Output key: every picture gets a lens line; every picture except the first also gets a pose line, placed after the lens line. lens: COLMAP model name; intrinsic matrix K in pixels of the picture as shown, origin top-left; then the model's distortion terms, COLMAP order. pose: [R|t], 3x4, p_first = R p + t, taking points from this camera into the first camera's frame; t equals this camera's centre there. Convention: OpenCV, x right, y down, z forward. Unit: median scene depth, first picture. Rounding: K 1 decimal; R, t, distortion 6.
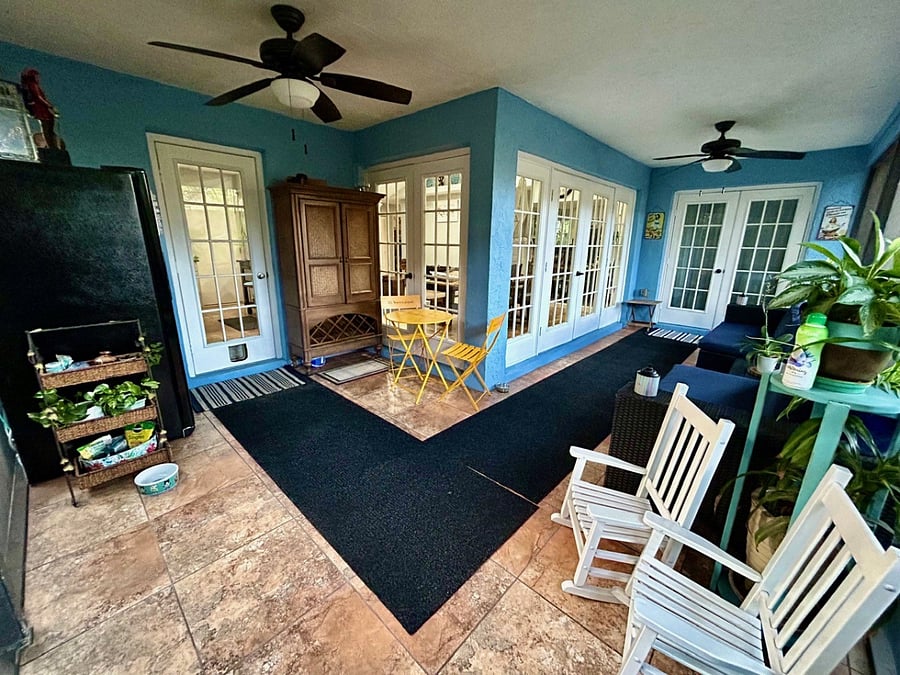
lens RADIAL K [[359.2, 0, 450.0], [0, 359.2, 337.5], [0, 0, 1]] dist [0.000874, -0.000013]
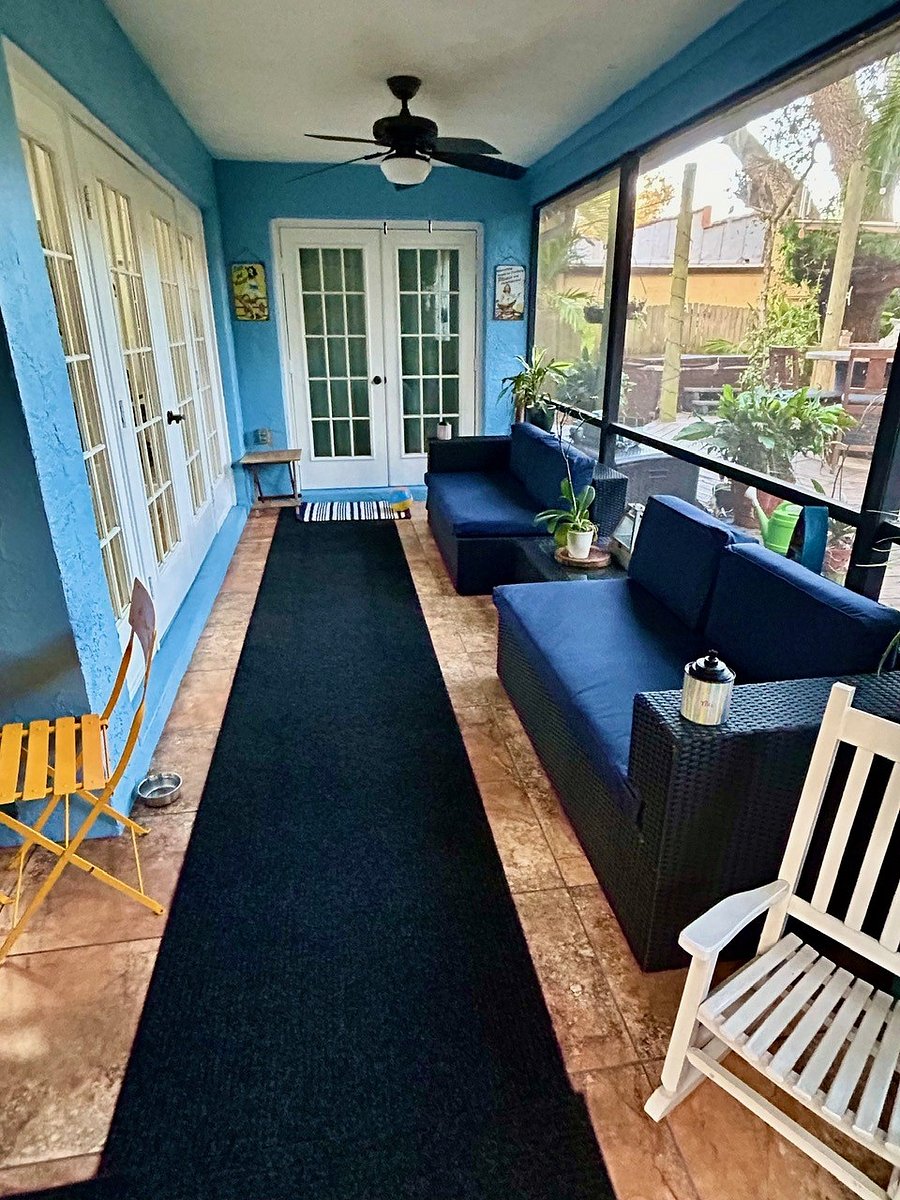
lens RADIAL K [[708.4, 0, 450.0], [0, 708.4, 600.0], [0, 0, 1]] dist [-0.001648, -0.001957]
pose [[0.614632, -0.303680, 0.728016, -0.091338], [0.215818, 0.952448, 0.215093, -0.090465], [-0.758716, 0.024916, 0.650944, 0.270435]]
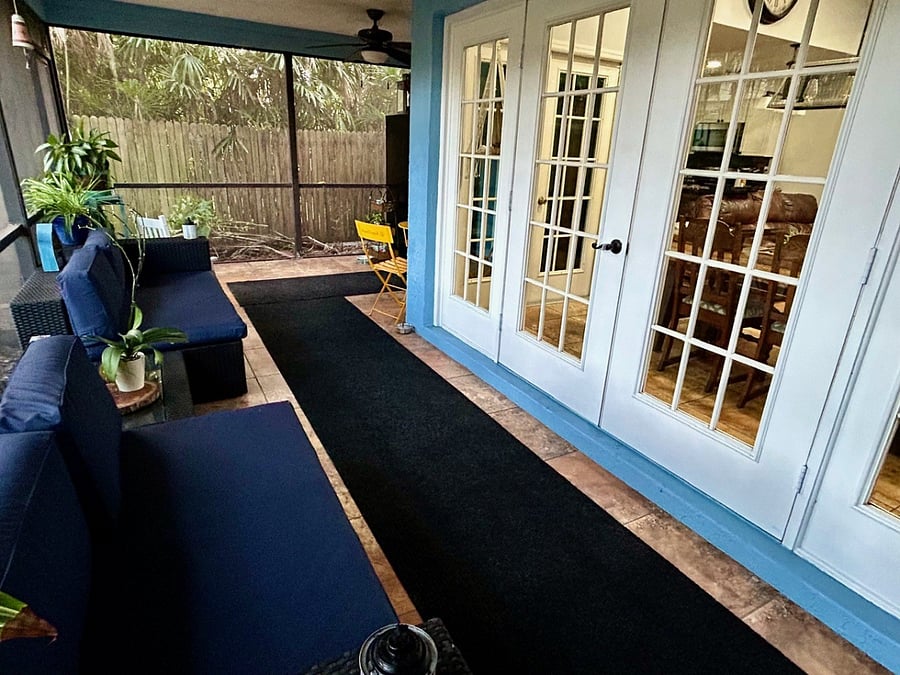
lens RADIAL K [[531.3, 0, 450.0], [0, 531.3, 337.5], [0, 0, 1]] dist [-0.001648, -0.001957]
pose [[-0.301892, 0.298900, -0.905274, 0.975483], [-0.294838, 0.873753, 0.386816, -0.279390], [0.906605, 0.383686, -0.175652, 1.027345]]
